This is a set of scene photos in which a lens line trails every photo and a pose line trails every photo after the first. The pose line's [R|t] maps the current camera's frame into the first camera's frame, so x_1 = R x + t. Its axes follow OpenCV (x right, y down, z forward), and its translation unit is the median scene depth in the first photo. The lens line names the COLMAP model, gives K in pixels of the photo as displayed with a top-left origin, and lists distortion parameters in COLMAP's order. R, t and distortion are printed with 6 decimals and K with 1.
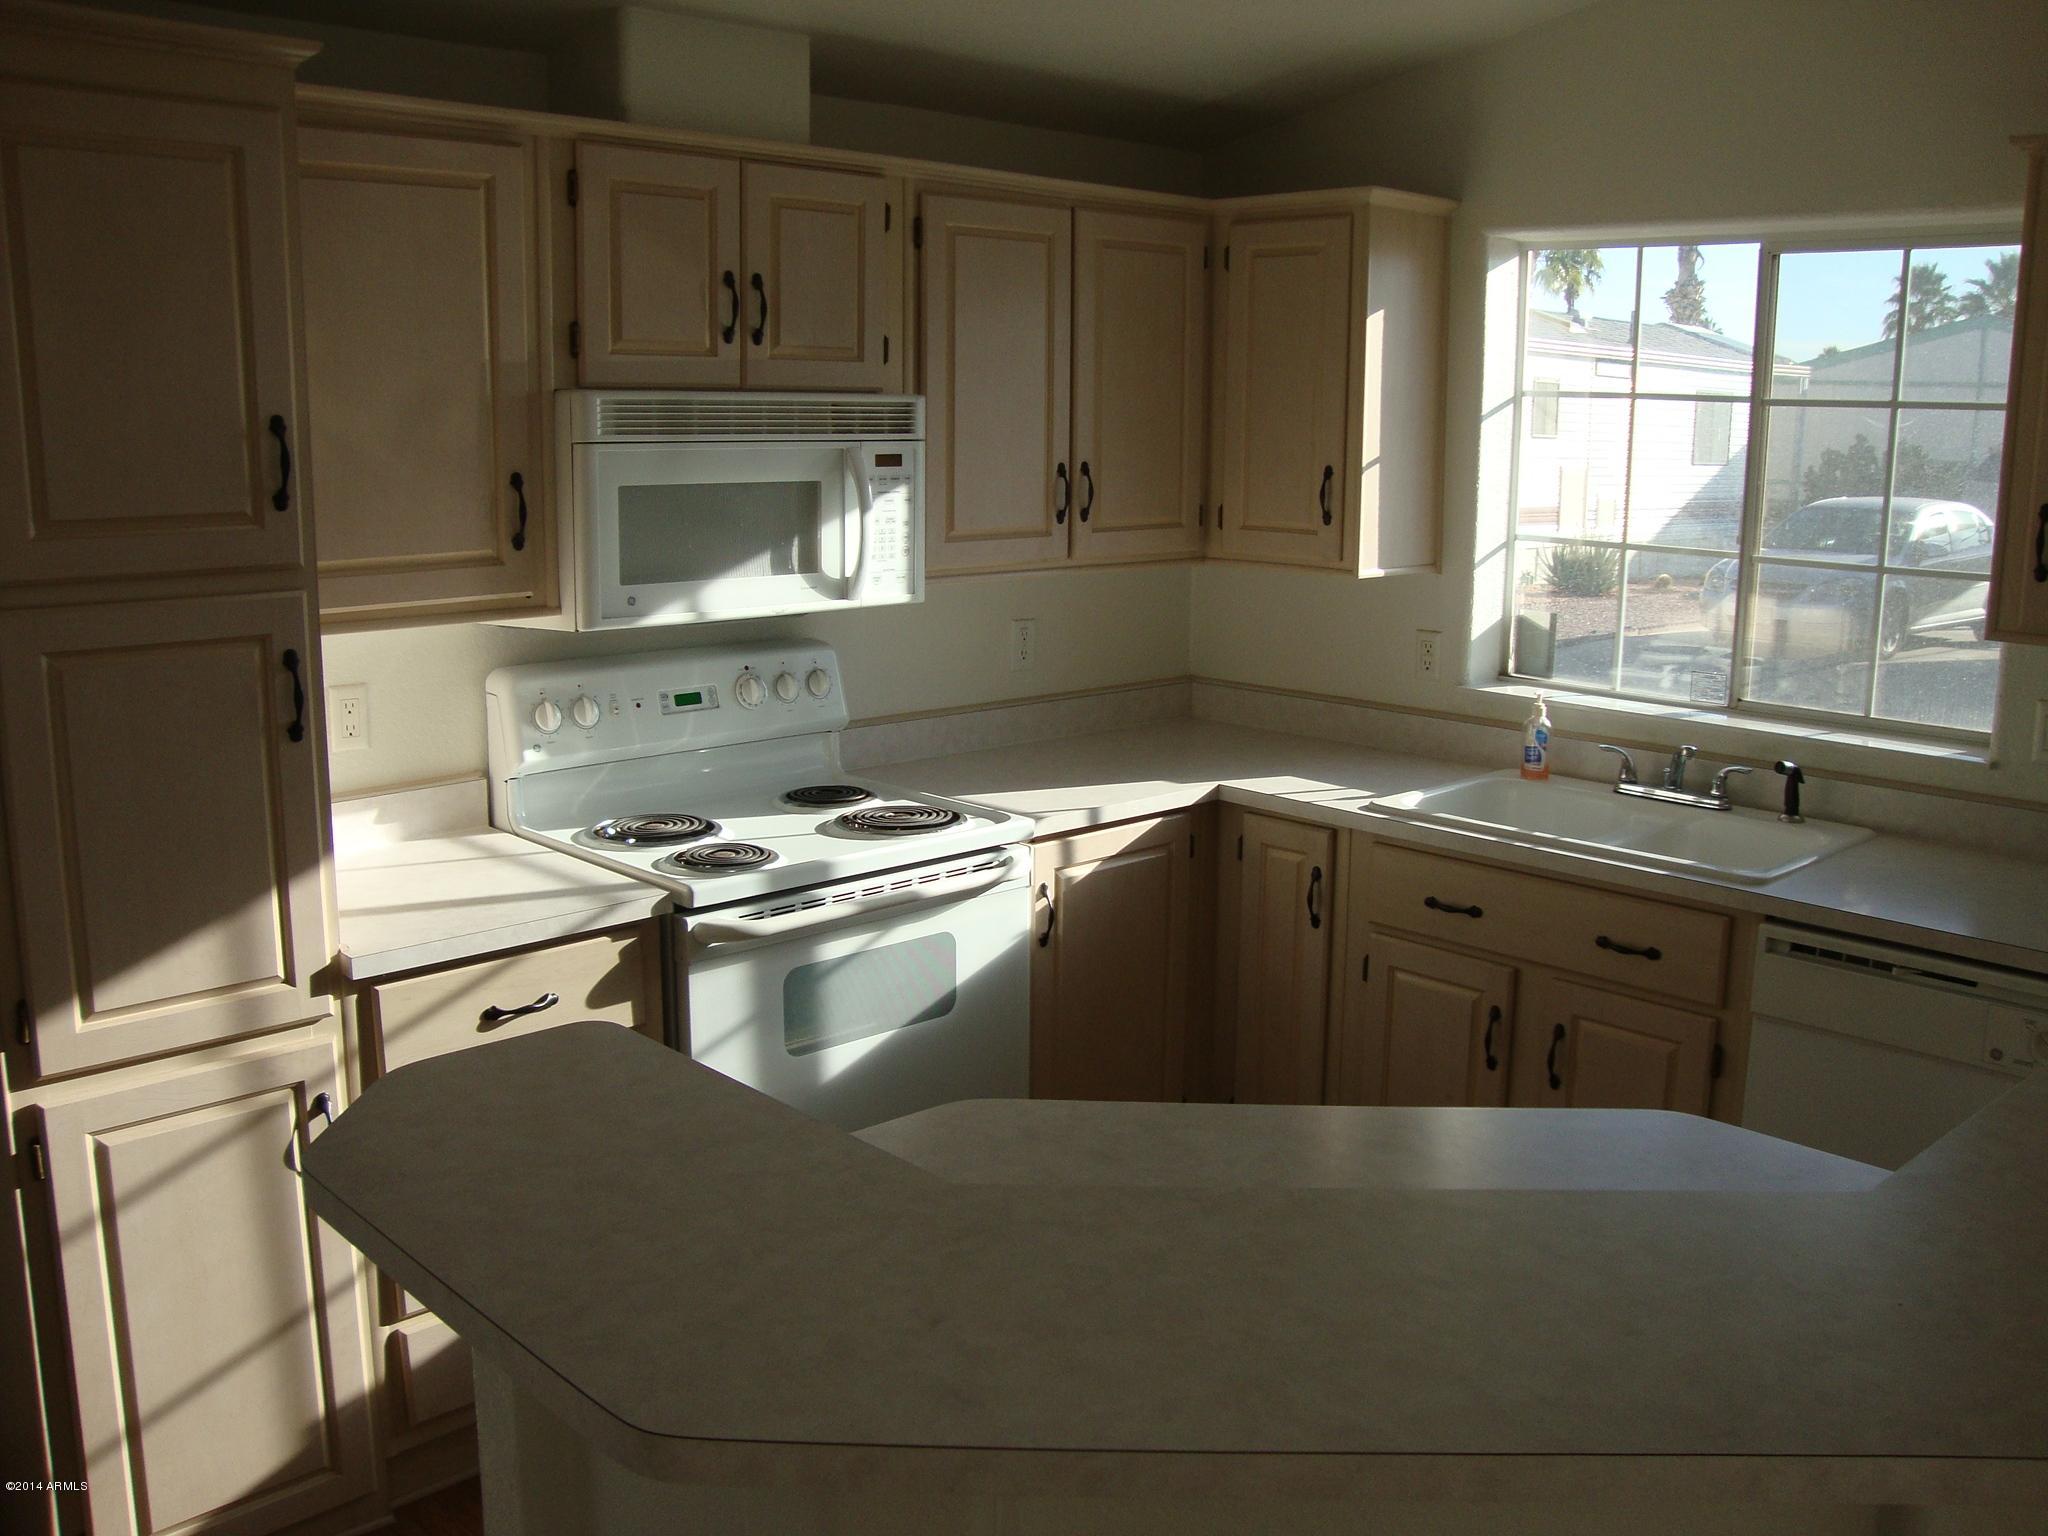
lens RADIAL K [[1837.7, 0, 1048.8], [0, 1837.7, 762.0], [0, 0, 1]] dist [-0.194344, 0.194634]
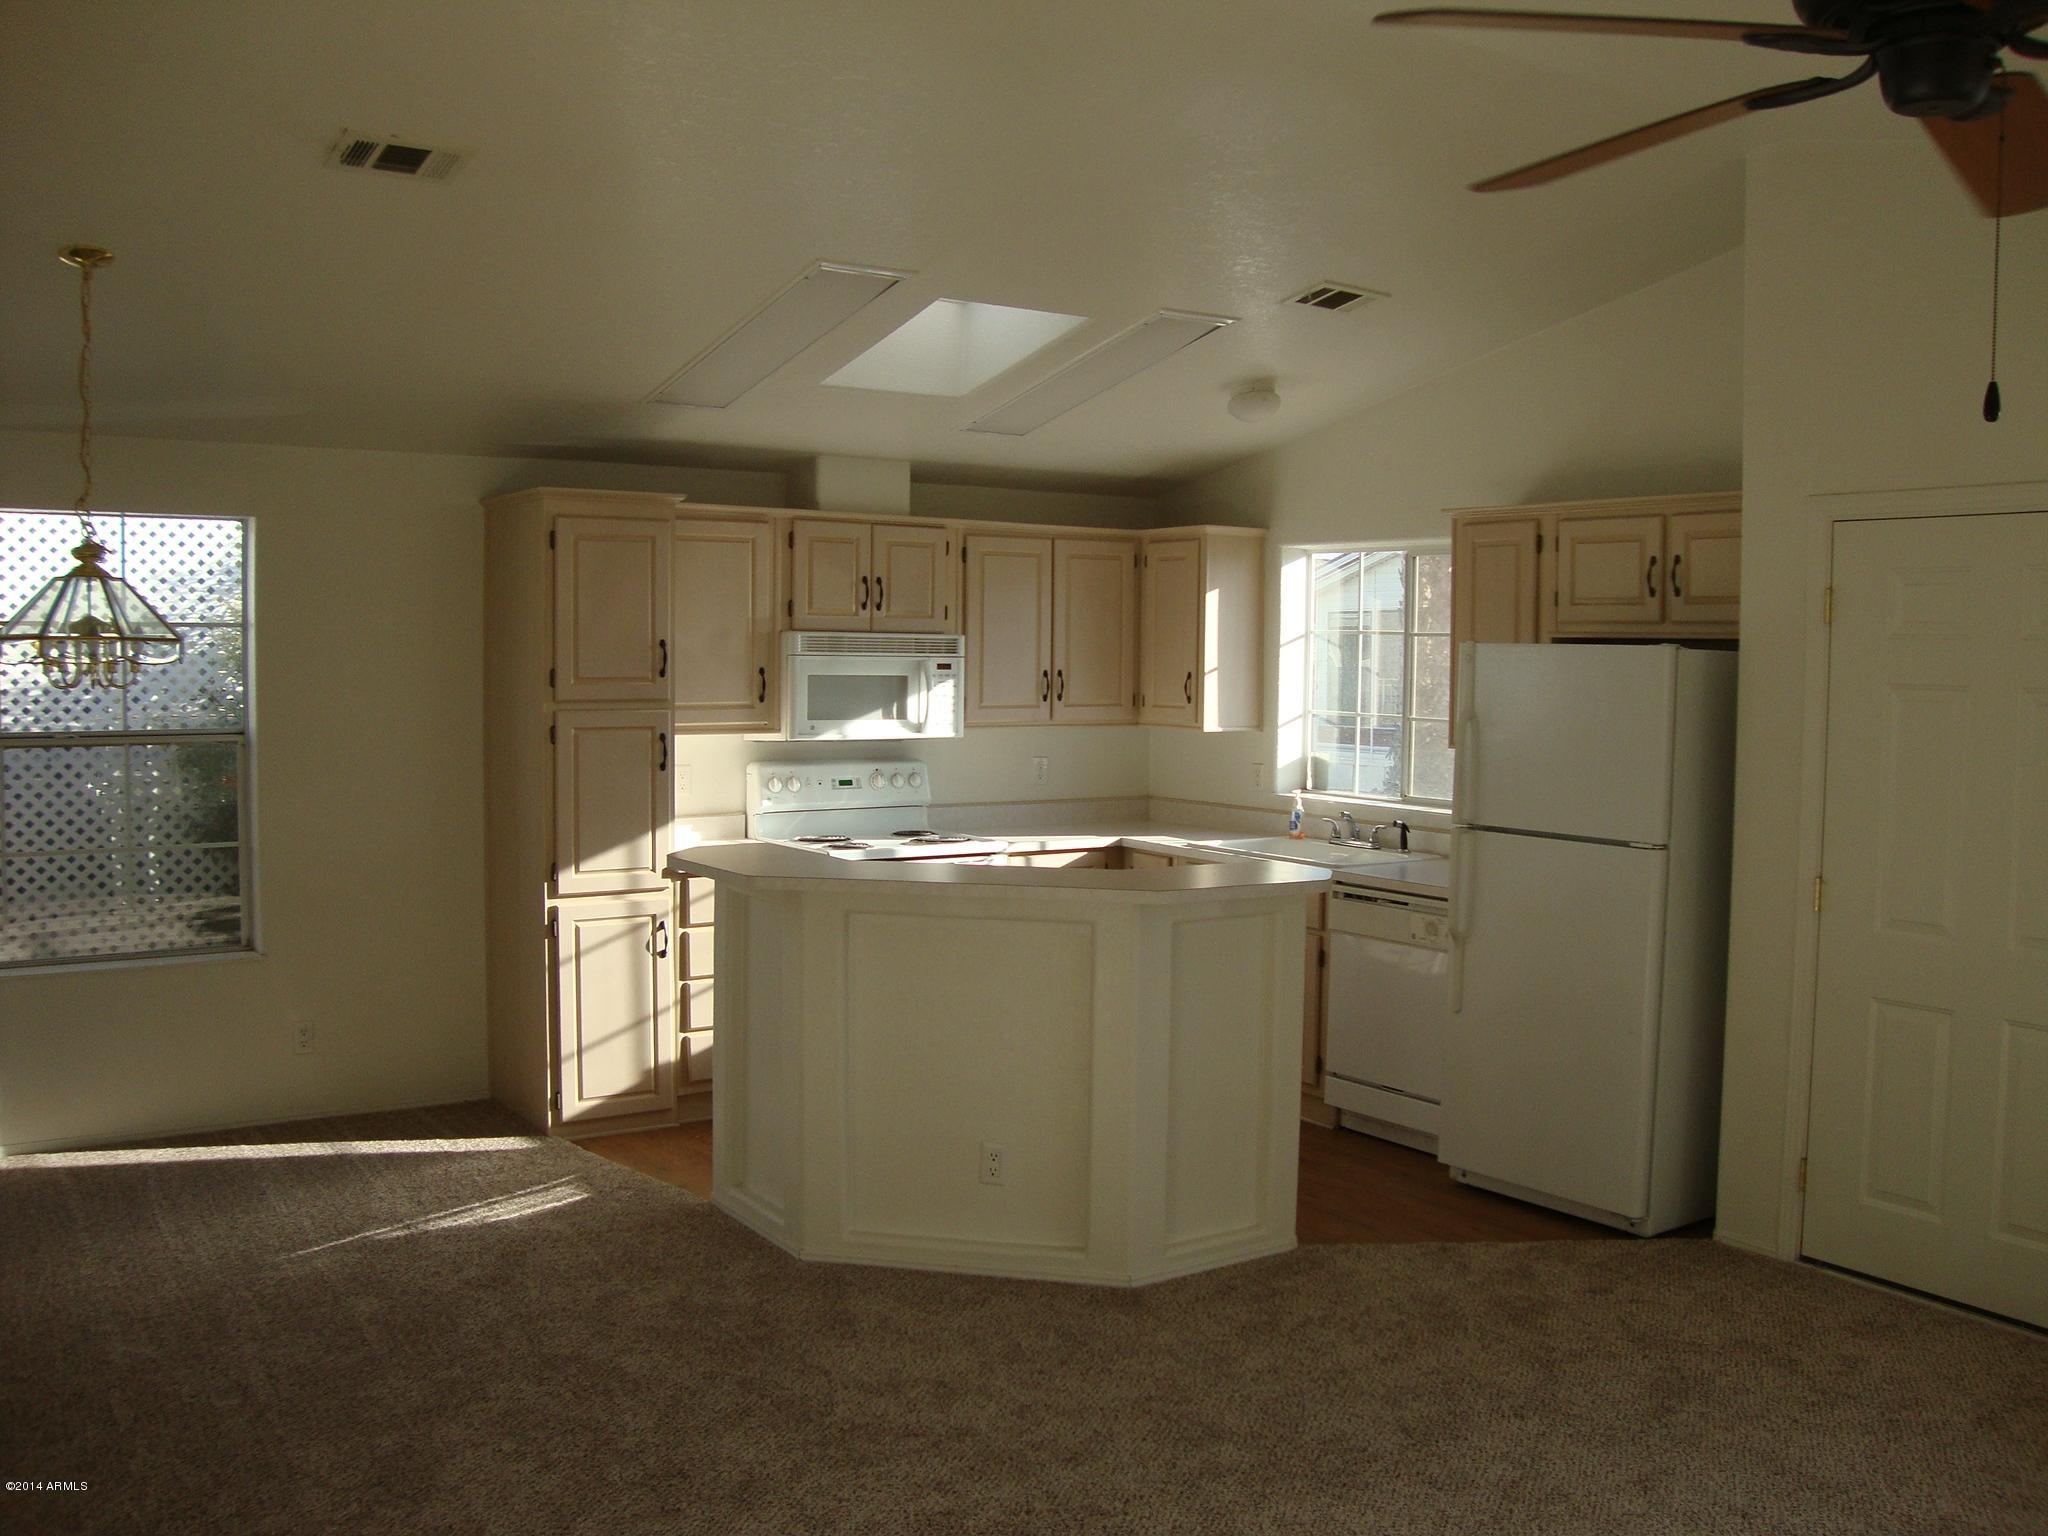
lens RADIAL K [[1837.7, 0, 1048.8], [0, 1837.7, 762.0], [0, 0, 1]] dist [-0.194344, 0.194634]
pose [[0.985900, 0.010924, -0.166977, 0.384895], [-0.032728, 0.991183, -0.128392, 0.207816], [0.164102, 0.132047, 0.977565, -1.009811]]
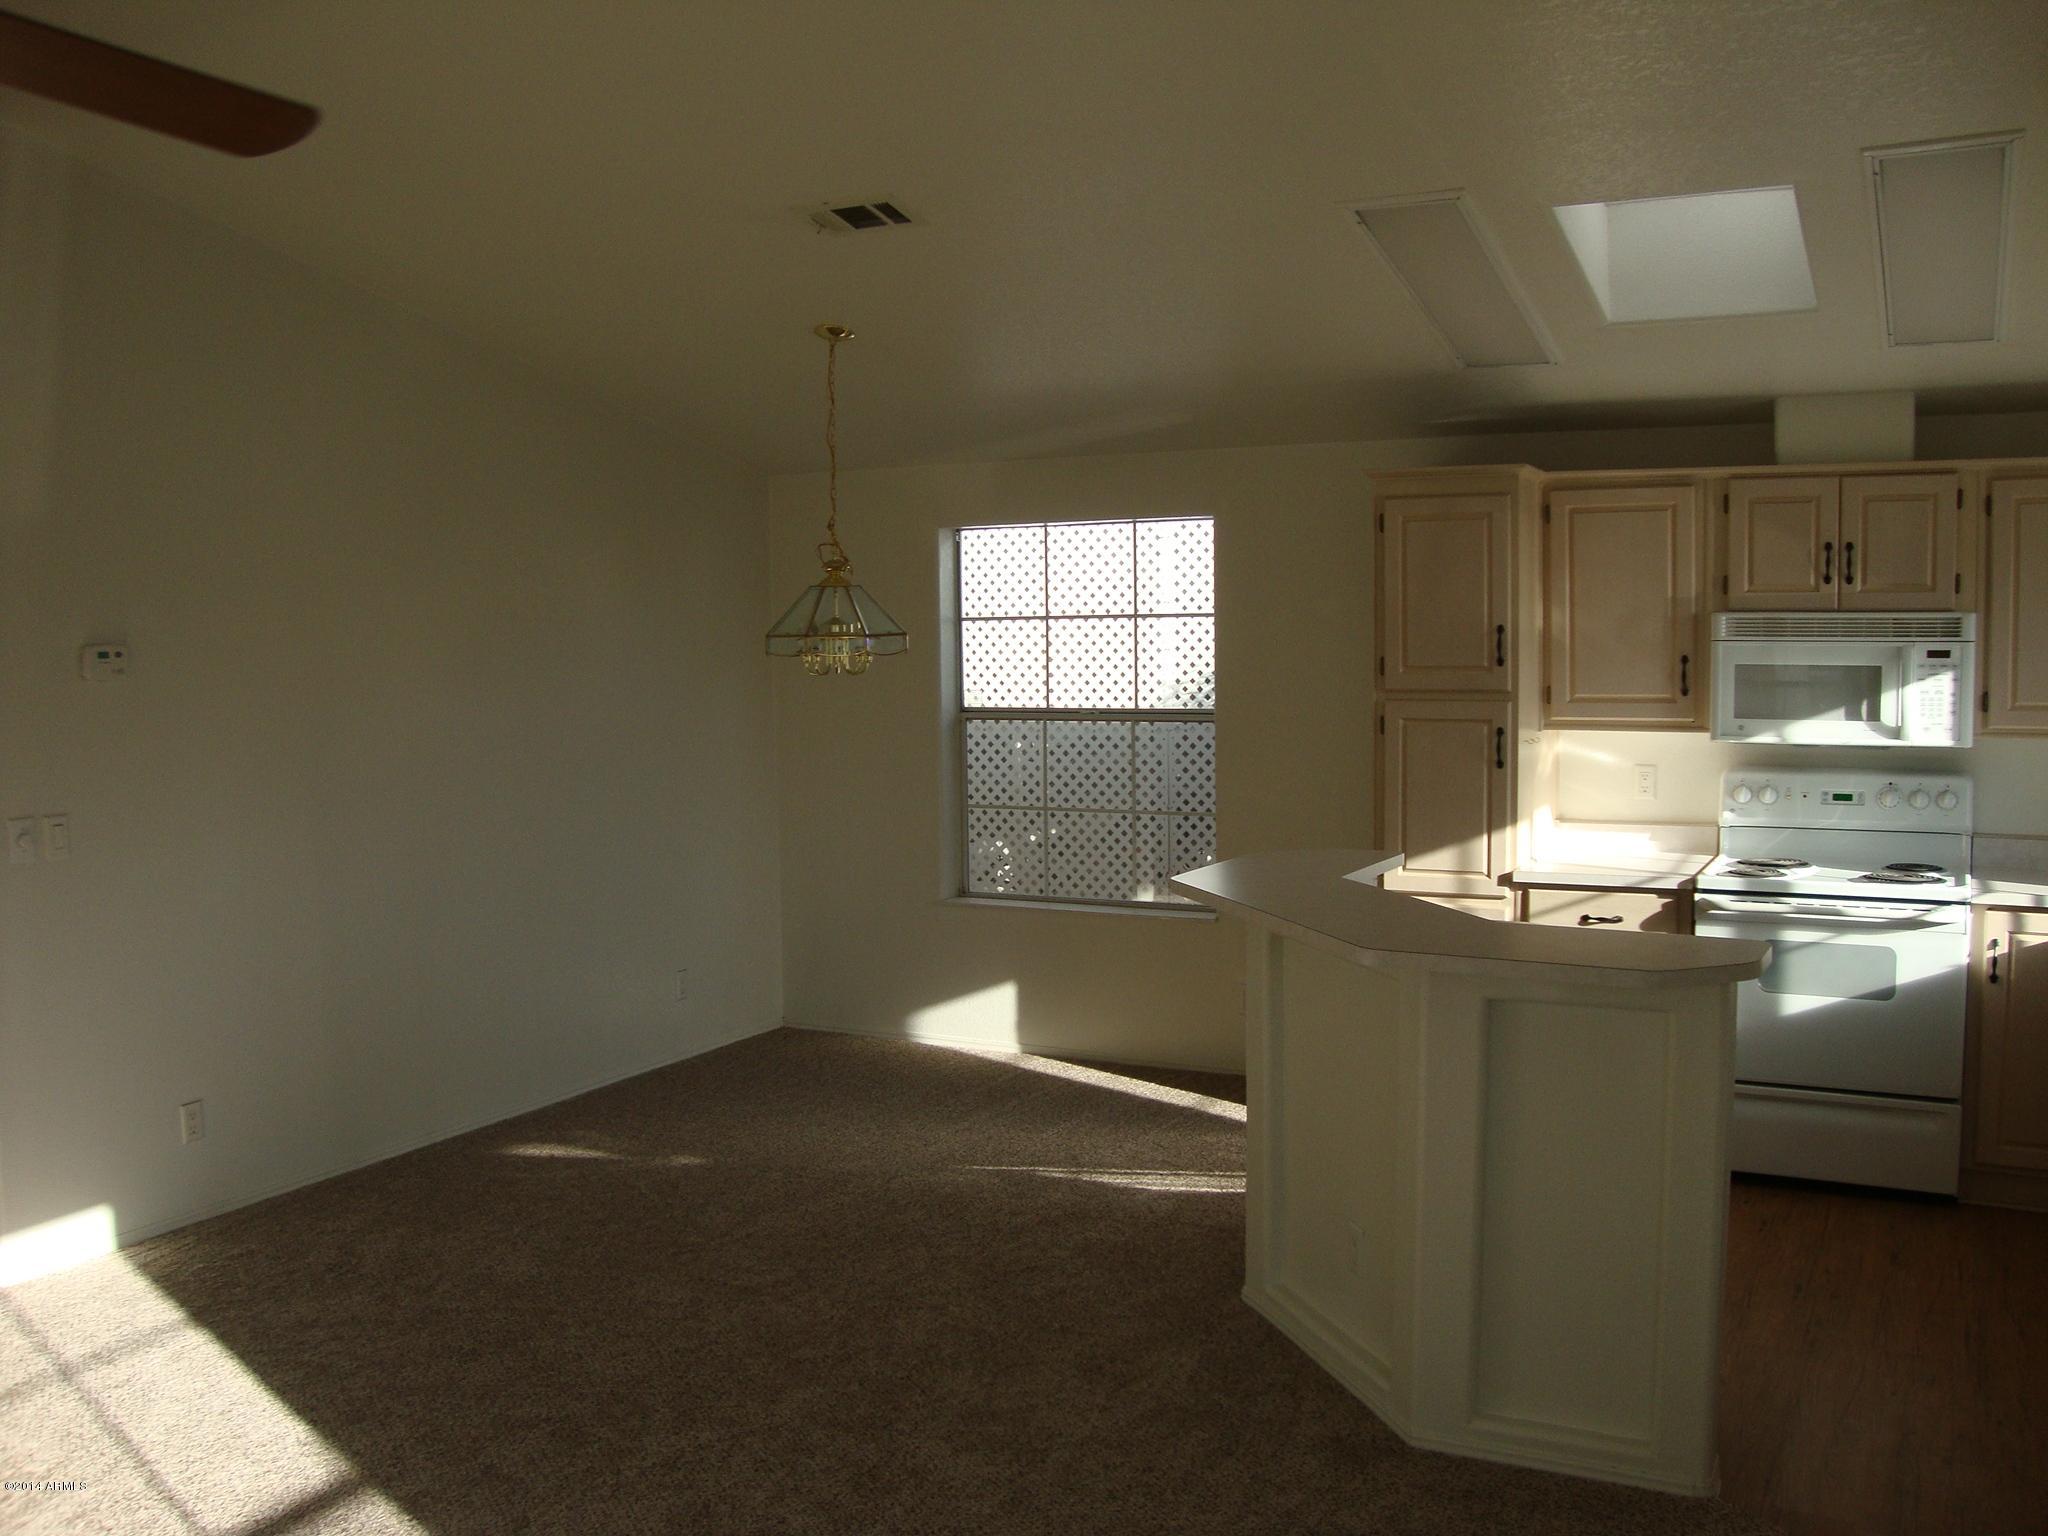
lens RADIAL K [[1837.7, 0, 1048.8], [0, 1837.7, 762.0], [0, 0, 1]] dist [-0.194344, 0.194634]
pose [[0.314434, 0.056824, -0.947577, 1.156225], [-0.164842, 0.986310, 0.004447, 0.047204], [0.934857, 0.154802, 0.319497, -0.193971]]
